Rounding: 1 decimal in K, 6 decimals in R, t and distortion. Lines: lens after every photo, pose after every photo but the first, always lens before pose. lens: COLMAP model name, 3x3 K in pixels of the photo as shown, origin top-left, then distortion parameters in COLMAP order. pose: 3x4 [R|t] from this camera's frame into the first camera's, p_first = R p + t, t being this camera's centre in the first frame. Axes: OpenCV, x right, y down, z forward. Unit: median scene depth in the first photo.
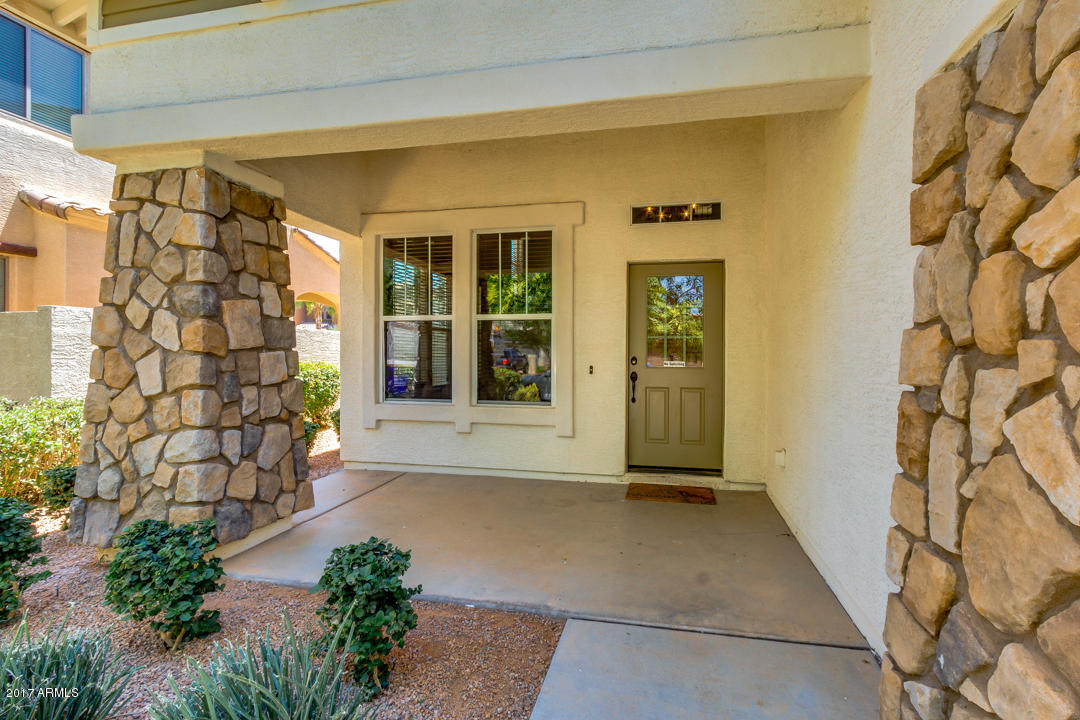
lens RADIAL K [[490.7, 0, 545.0], [0, 490.7, 365.7], [0, 0, 1]] dist [-0.002797, -0.000325]
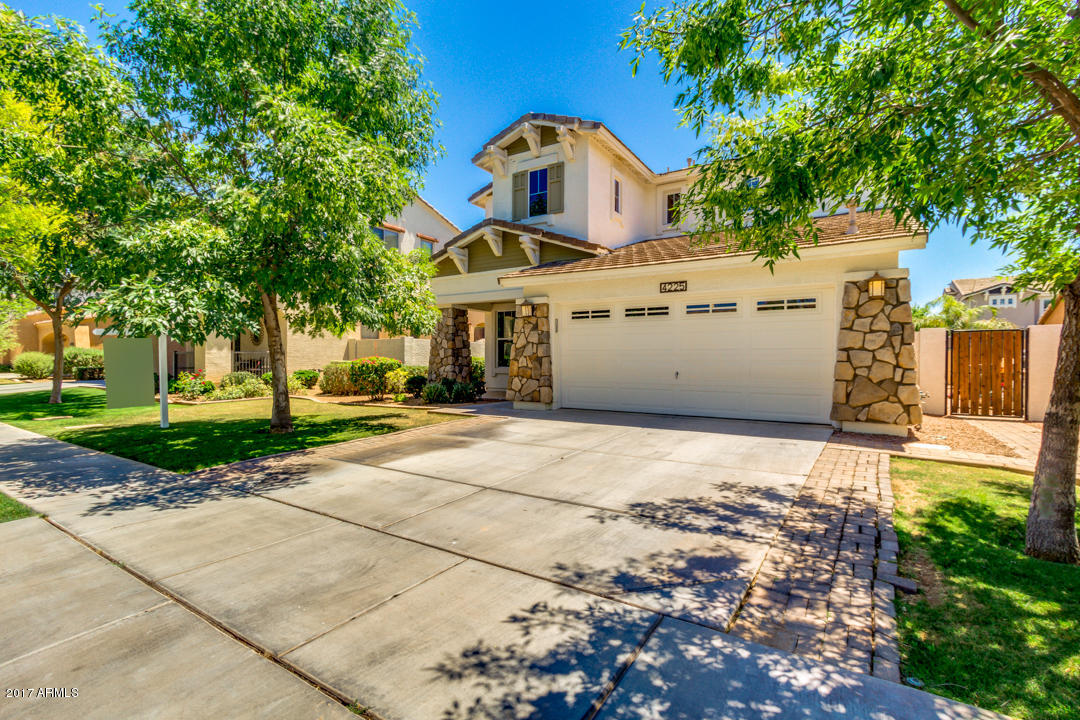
lens RADIAL K [[500.4, 0, 545.0], [0, 500.4, 365.7], [0, 0, 1]] dist [0.002017, 0.000345]
pose [[0.944618, -0.001122, -0.328170, 1.464358], [-0.001669, 0.999965, -0.008225, 0.150282], [0.328167, 0.008317, 0.944583, -2.762028]]
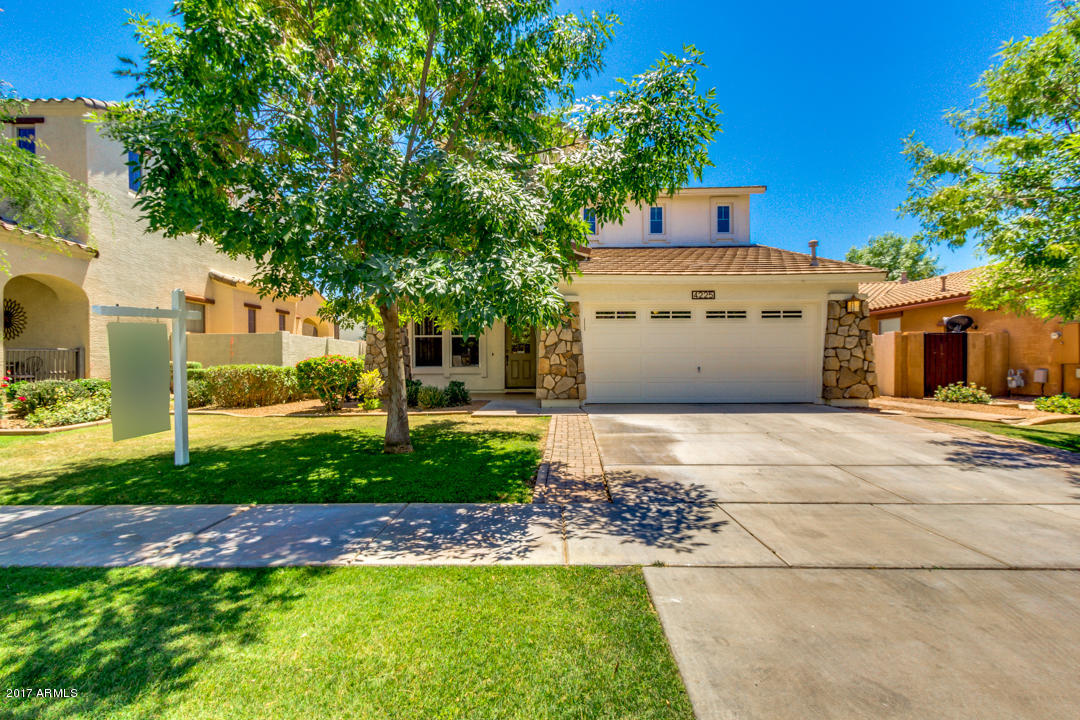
lens RADIAL K [[490.7, 0, 545.0], [0, 490.7, 365.7], [0, 0, 1]] dist [-0.002797, -0.000325]
pose [[0.971716, -0.013151, 0.235786, -0.425592], [0.016944, 0.999757, -0.014068, 0.178302], [-0.235544, 0.017666, 0.971703, -2.775566]]
